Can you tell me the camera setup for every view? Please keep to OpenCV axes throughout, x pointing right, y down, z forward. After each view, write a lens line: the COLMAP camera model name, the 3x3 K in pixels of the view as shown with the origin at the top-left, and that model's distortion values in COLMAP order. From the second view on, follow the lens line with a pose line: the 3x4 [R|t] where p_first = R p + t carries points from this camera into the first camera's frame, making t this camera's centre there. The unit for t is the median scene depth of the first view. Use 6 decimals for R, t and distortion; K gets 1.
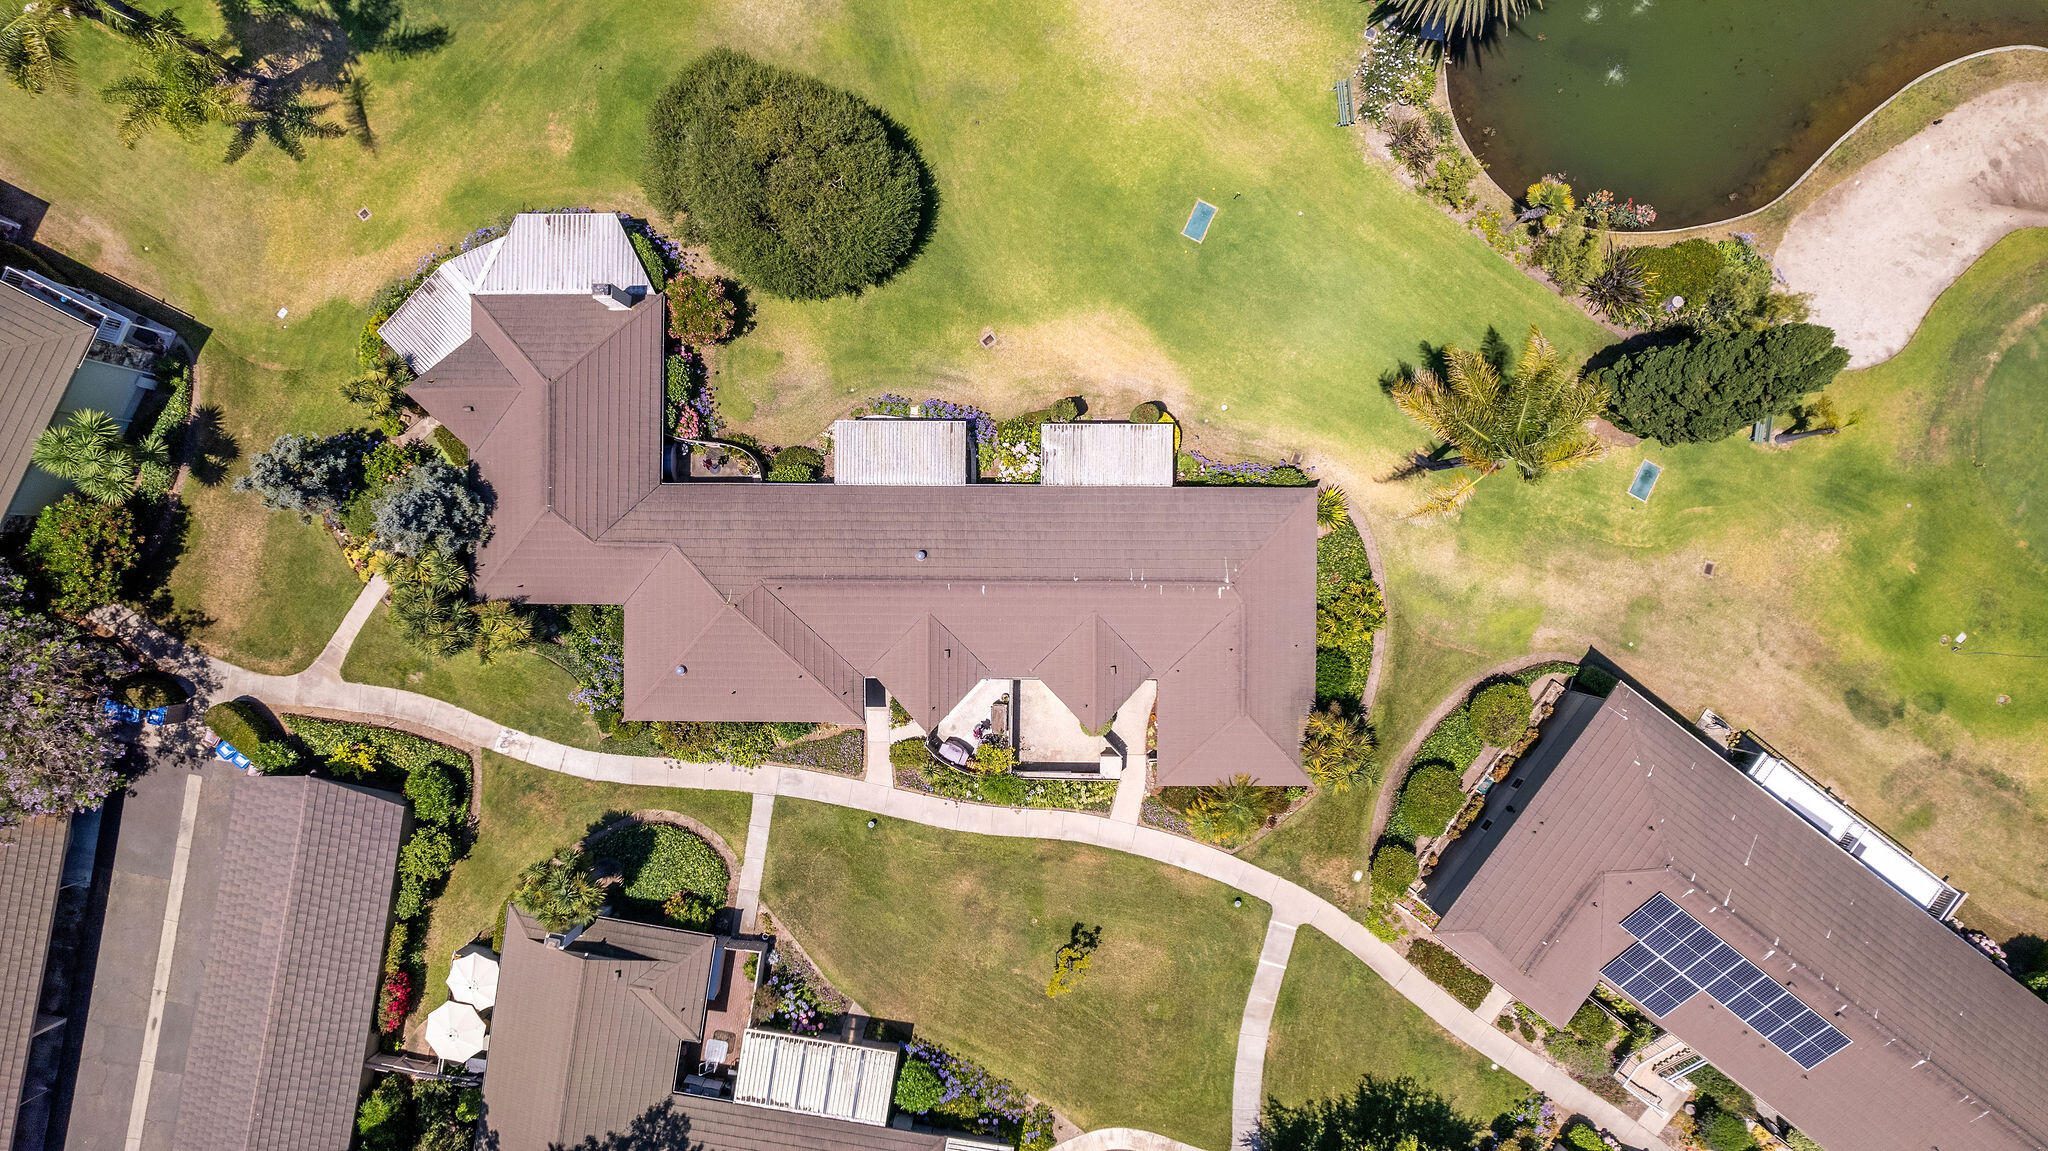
lens RADIAL K [[1294.6, 0, 1031.0], [0, 1294.6, 584.4], [0, 0, 1]] dist [-0.072218, 0.056280]
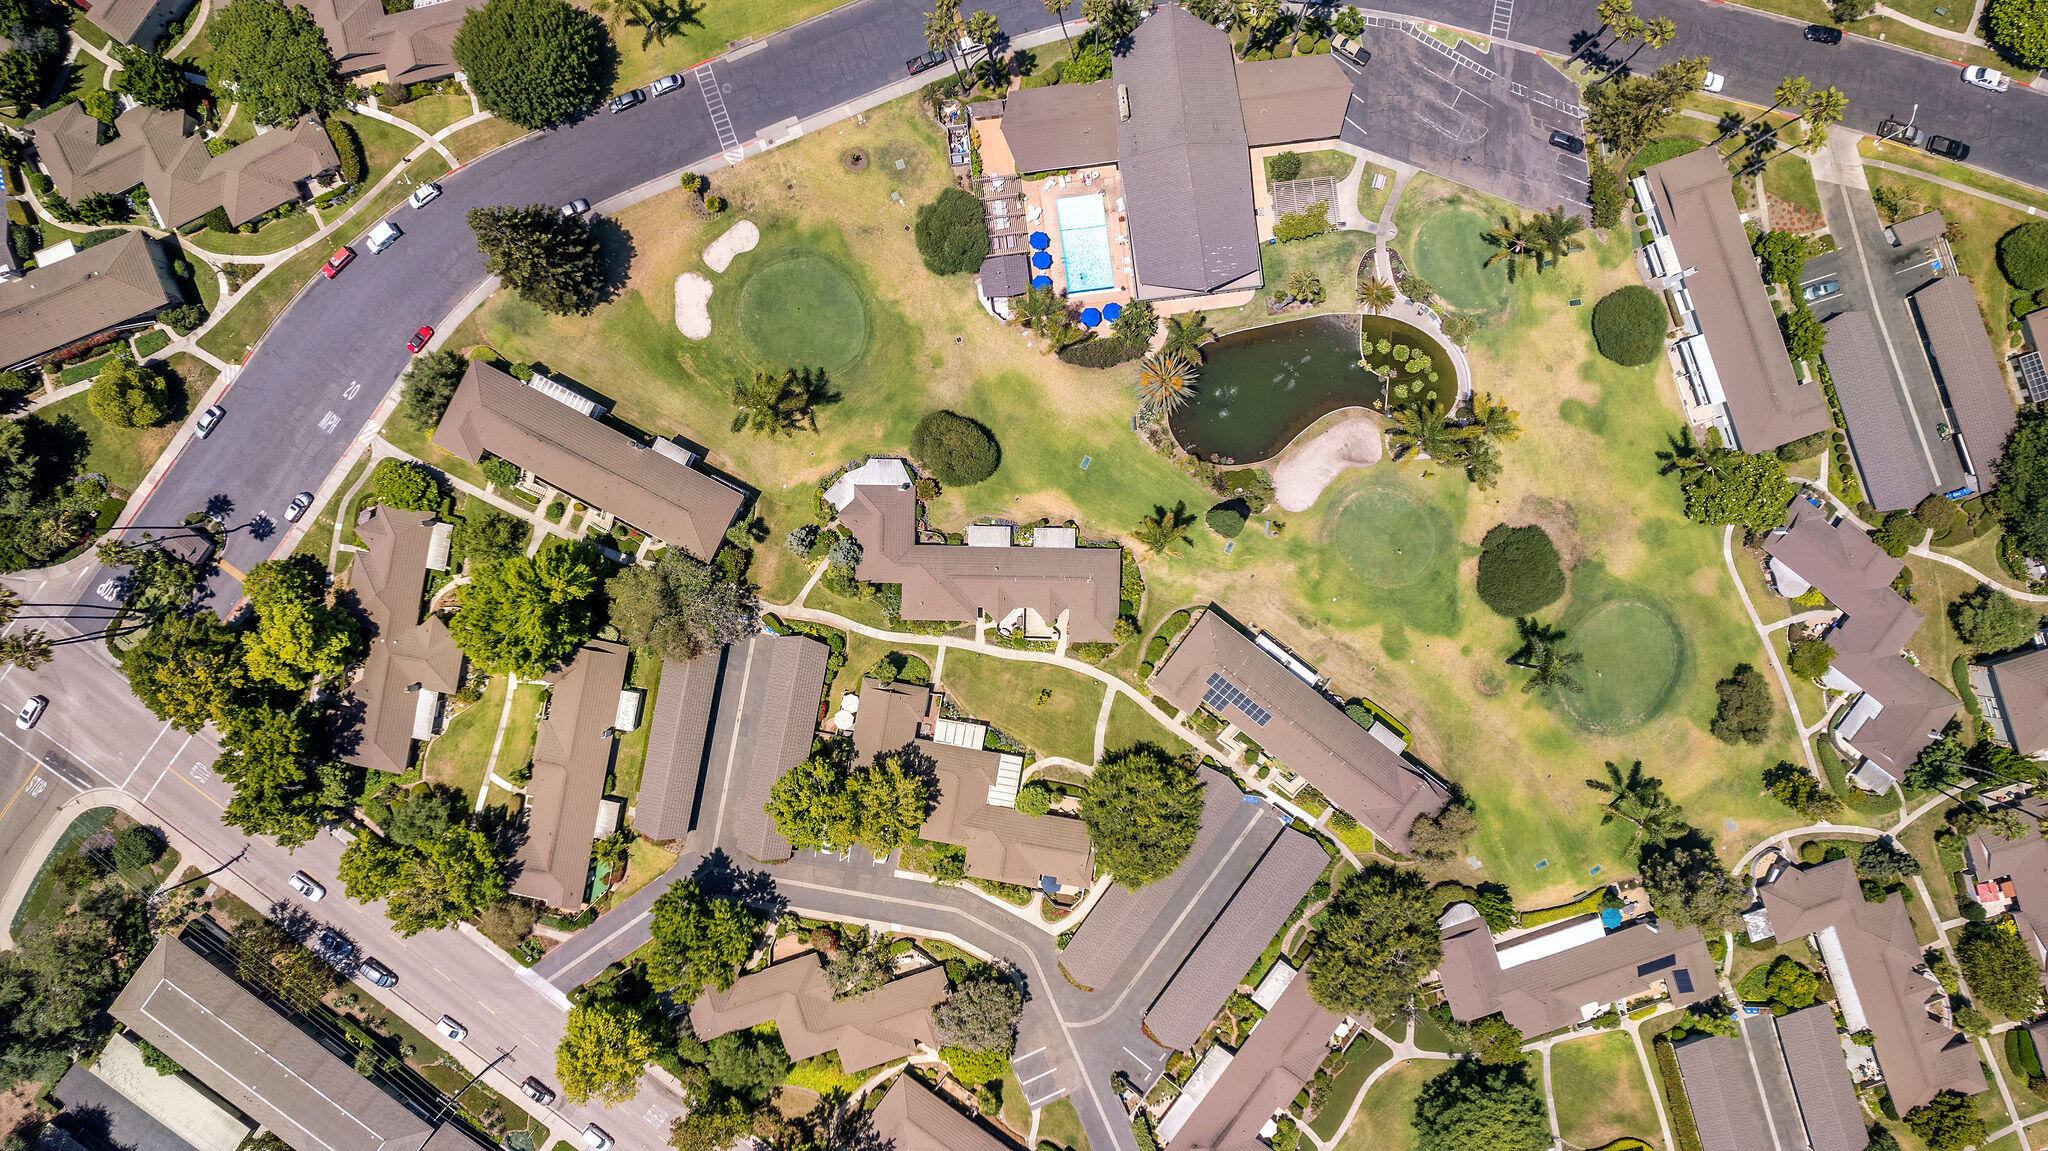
lens RADIAL K [[1294.6, 0, 1031.0], [0, 1294.6, 584.4], [0, 0, 1]] dist [-0.072218, 0.056280]
pose [[0.999928, 0.012029, -0.000080, 0.002444], [-0.012029, 0.999916, -0.004741, 0.028830], [0.000023, 0.004741, 0.999989, -2.110439]]
